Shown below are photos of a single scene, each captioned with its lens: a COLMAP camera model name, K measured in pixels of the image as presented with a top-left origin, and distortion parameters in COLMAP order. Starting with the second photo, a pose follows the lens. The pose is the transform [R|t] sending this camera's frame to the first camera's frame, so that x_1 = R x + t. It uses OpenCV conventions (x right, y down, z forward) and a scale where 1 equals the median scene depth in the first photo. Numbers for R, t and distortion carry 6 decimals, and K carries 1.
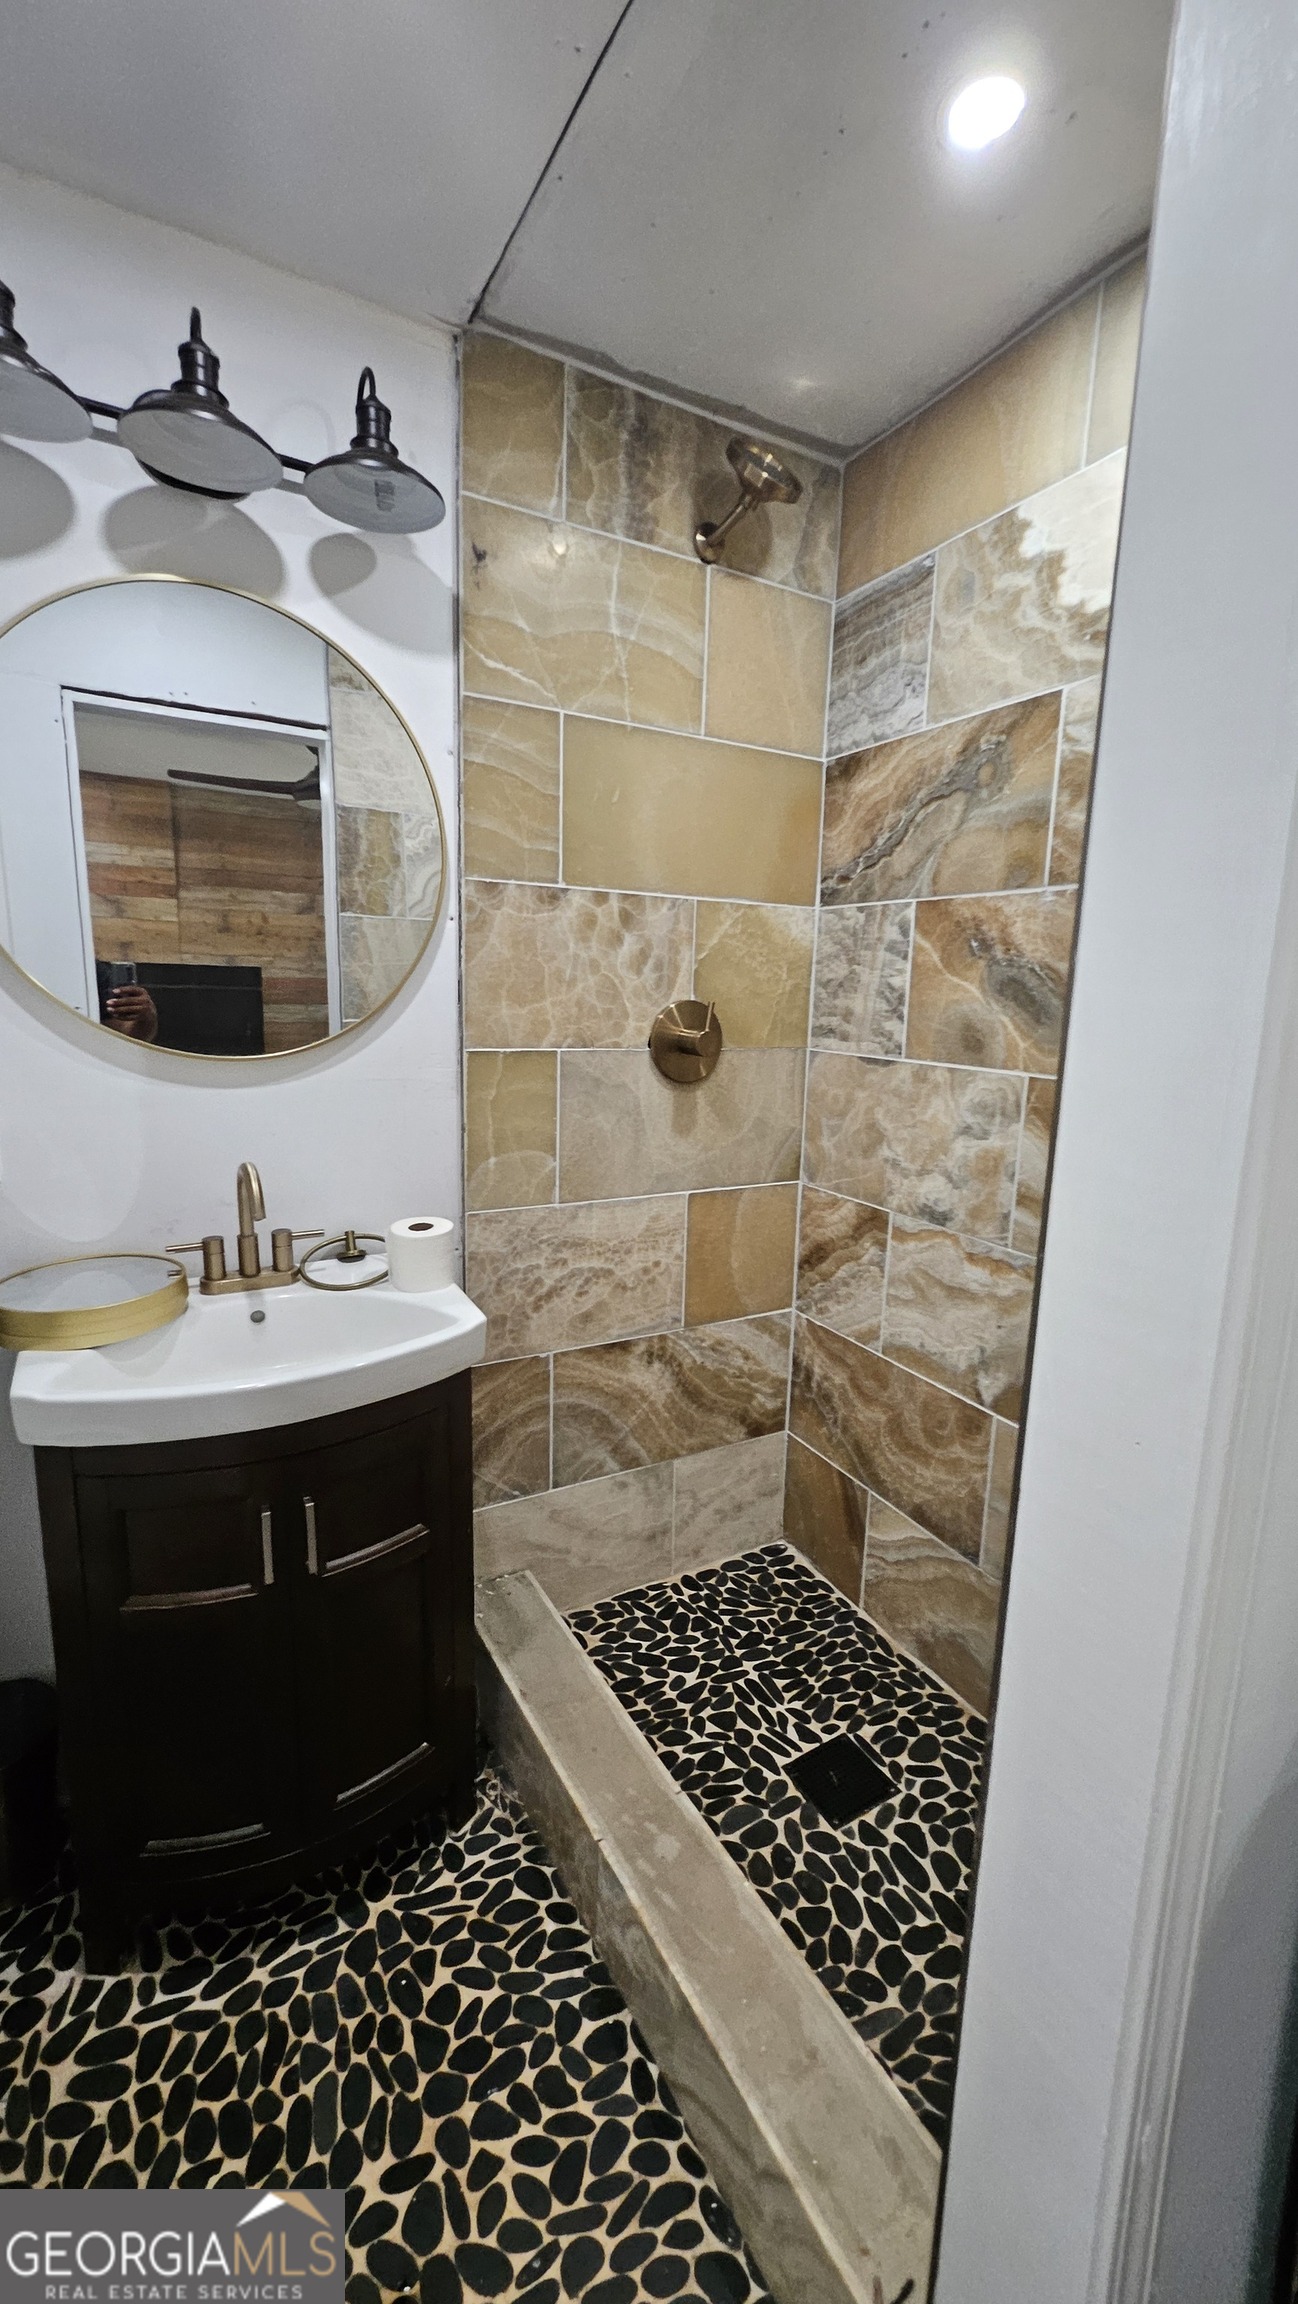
lens RADIAL K [[919.5, 0, 655.8], [0, 919.5, 1143.5], [0, 0, 1]] dist [0.004487, -0.000074]
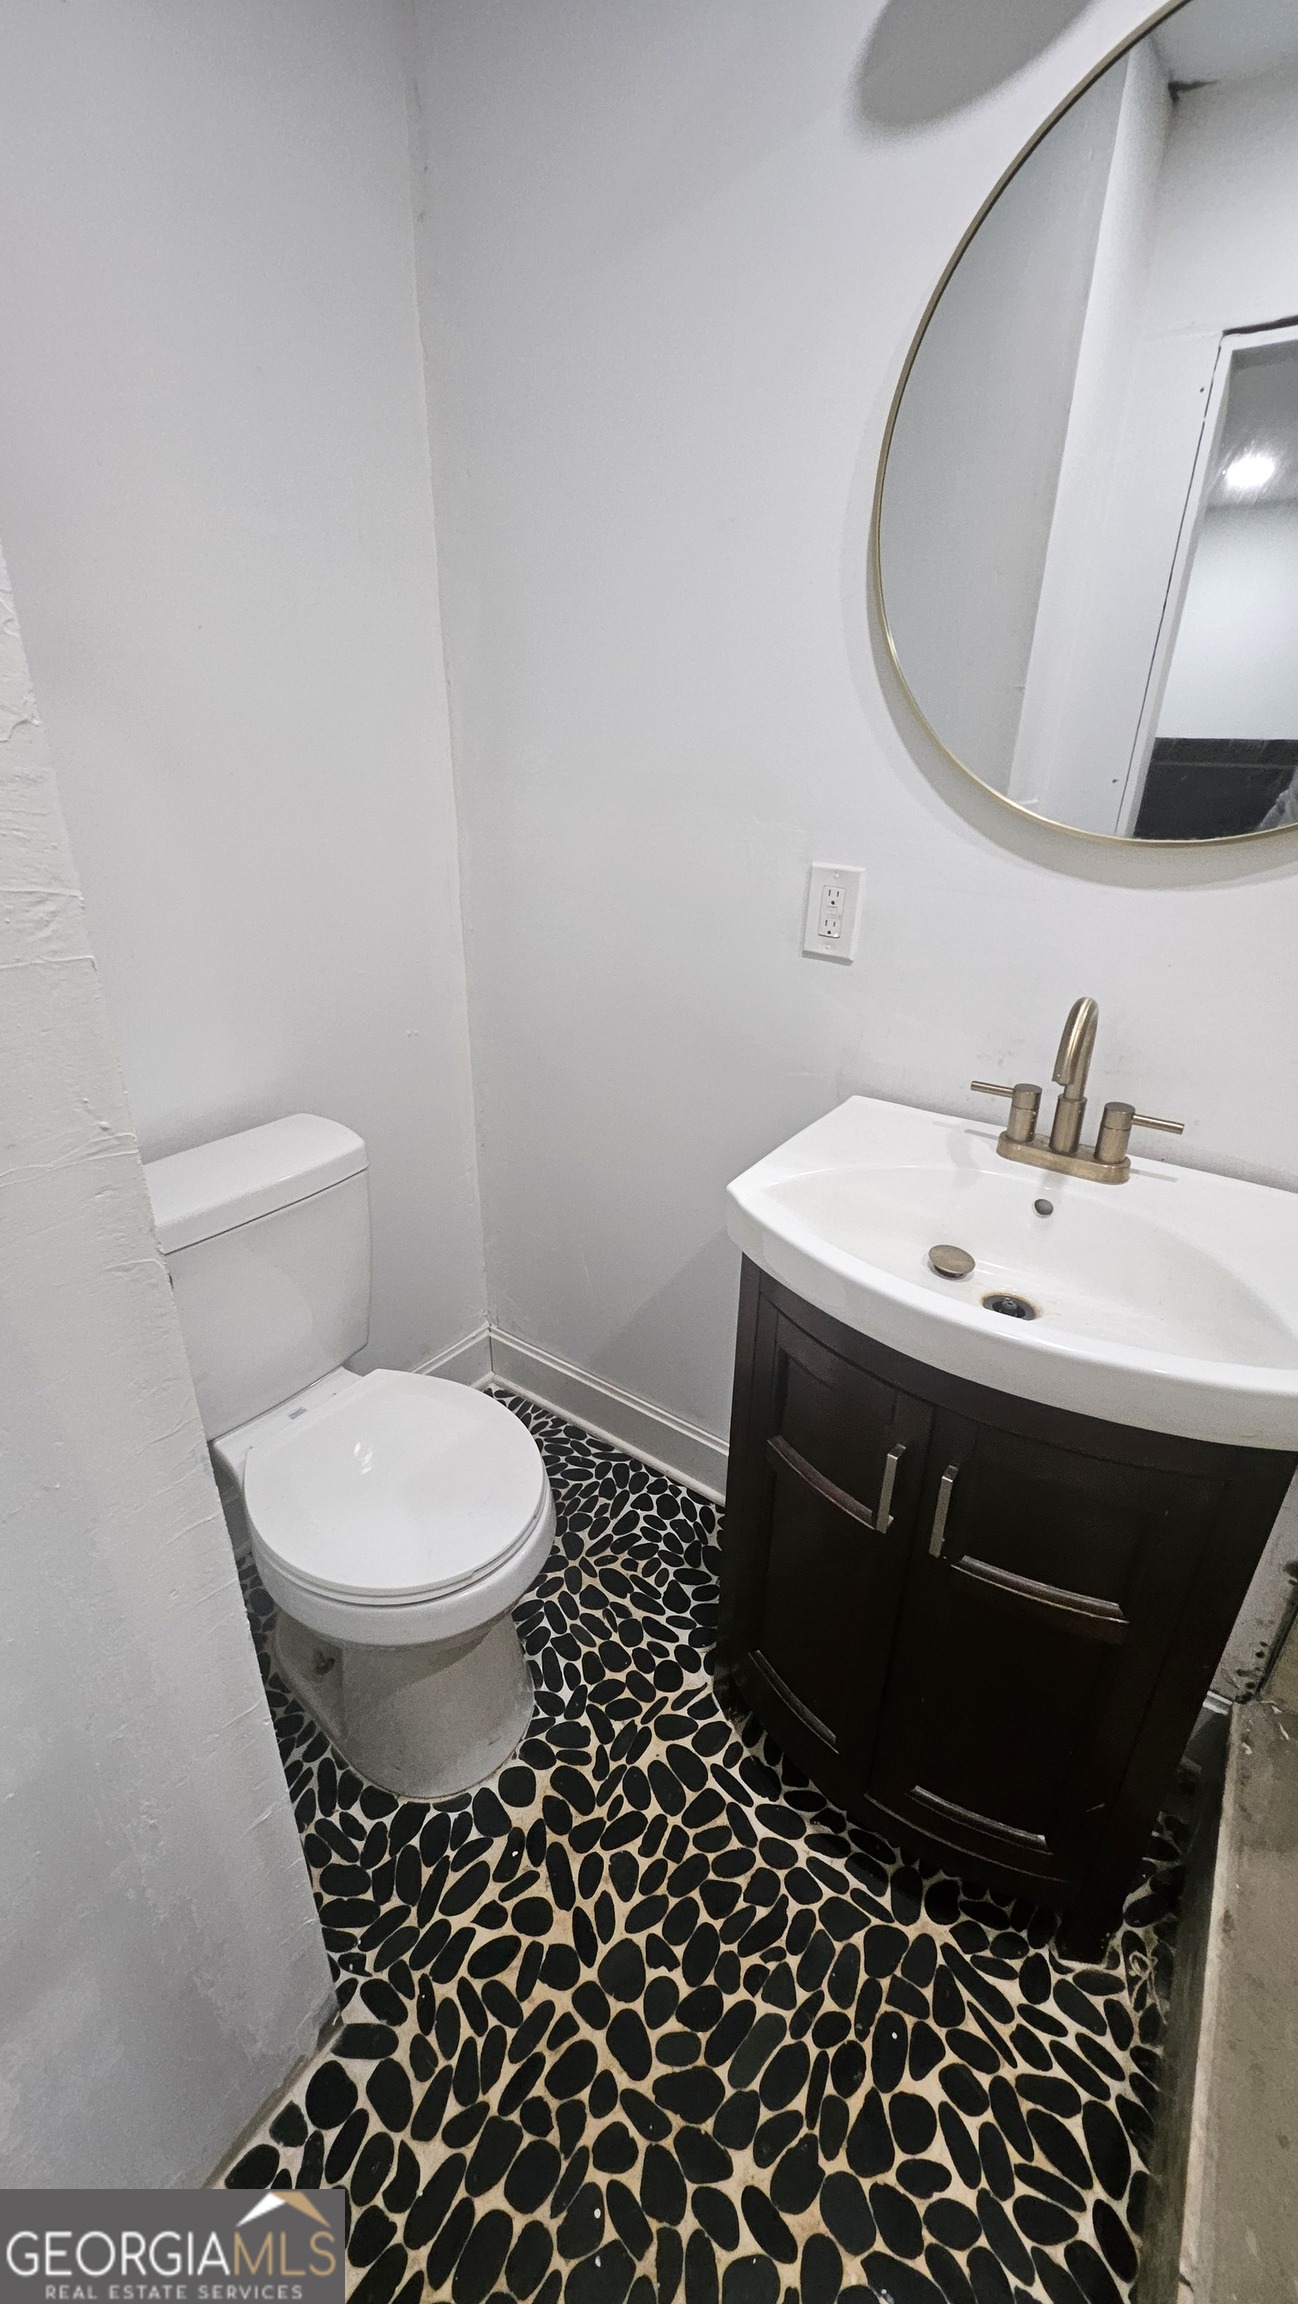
lens RADIAL K [[919.5, 0, 598.7], [0, 919.5, 1158.4], [0, 0, 1]] dist [0.004487, -0.000074]
pose [[0.427918, 0.353900, -0.831650, 0.015668], [-0.170079, 0.935244, 0.310471, -0.017709], [0.887671, 0.008590, 0.460398, 0.364927]]
